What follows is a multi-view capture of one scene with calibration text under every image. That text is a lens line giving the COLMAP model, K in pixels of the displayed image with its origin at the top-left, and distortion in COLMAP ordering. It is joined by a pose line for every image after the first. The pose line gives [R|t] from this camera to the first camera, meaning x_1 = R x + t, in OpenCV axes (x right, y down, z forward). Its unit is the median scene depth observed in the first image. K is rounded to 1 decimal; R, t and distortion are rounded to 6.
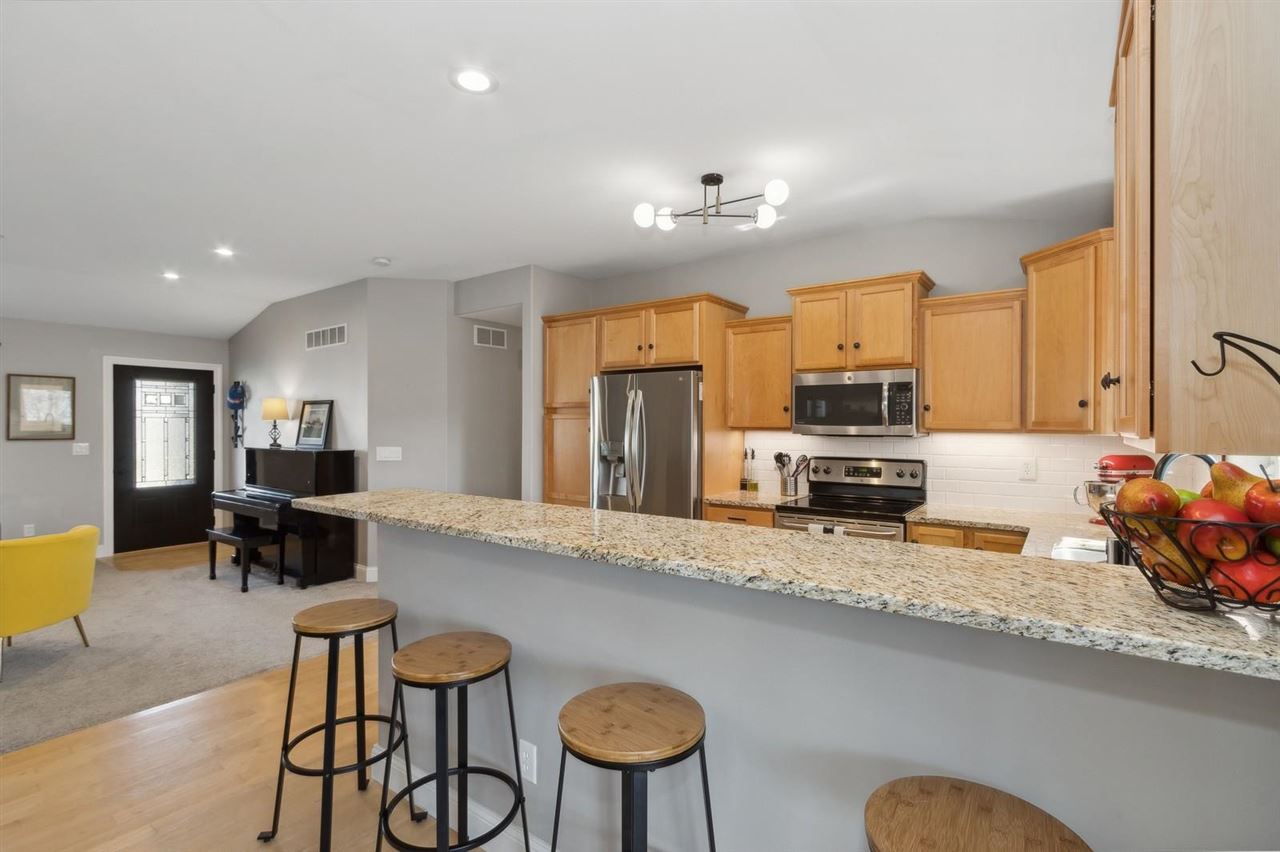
lens RADIAL K [[588.5, 0, 637.8], [0, 588.5, 424.6], [0, 0, 1]] dist [0.001325, 0.000602]
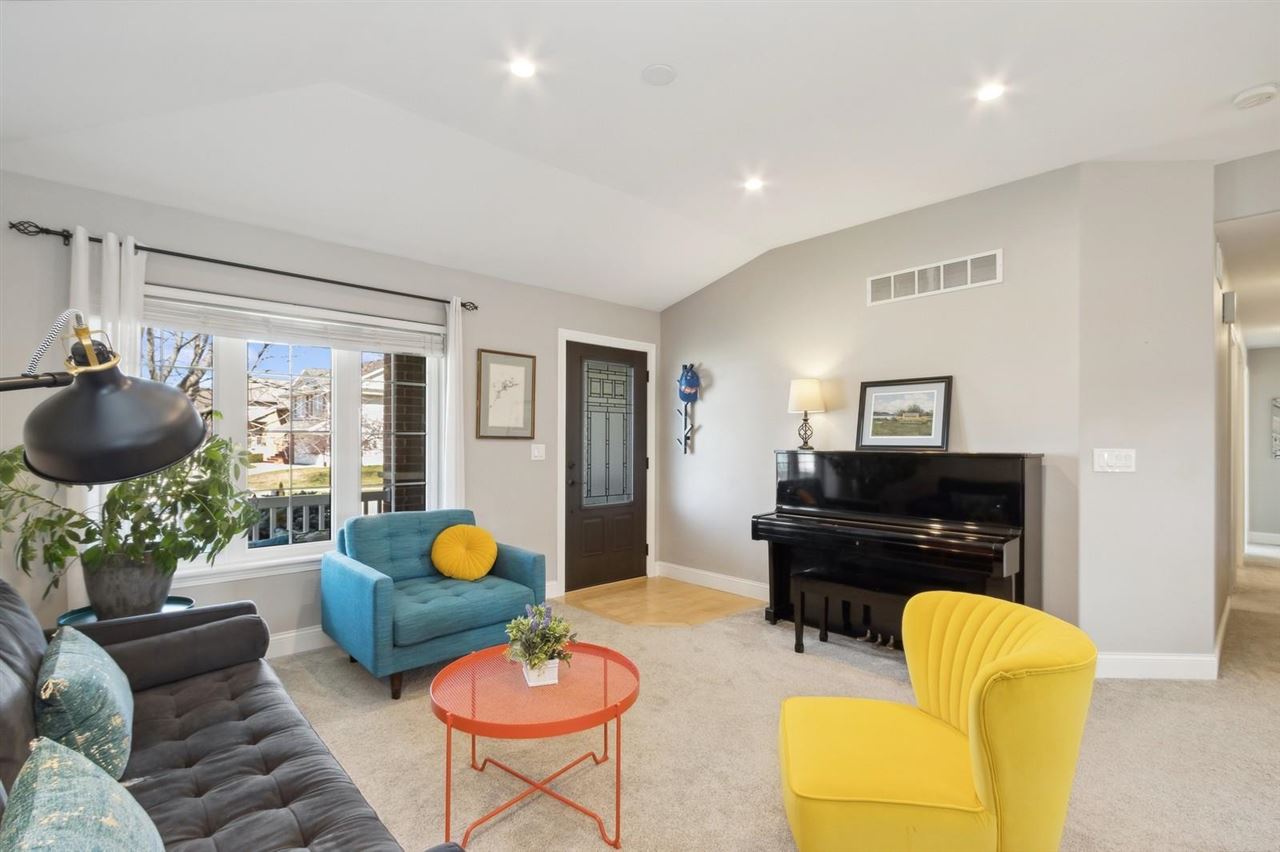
lens RADIAL K [[588.5, 0, 656.8], [0, 588.5, 446.7], [0, 0, 1]] dist [0.001325, 0.000602]
pose [[0.983896, 0.003540, -0.178707, -0.667515], [-0.001748, 0.999947, 0.010186, 0.026650], [0.178734, -0.009709, 0.983850, 0.294453]]
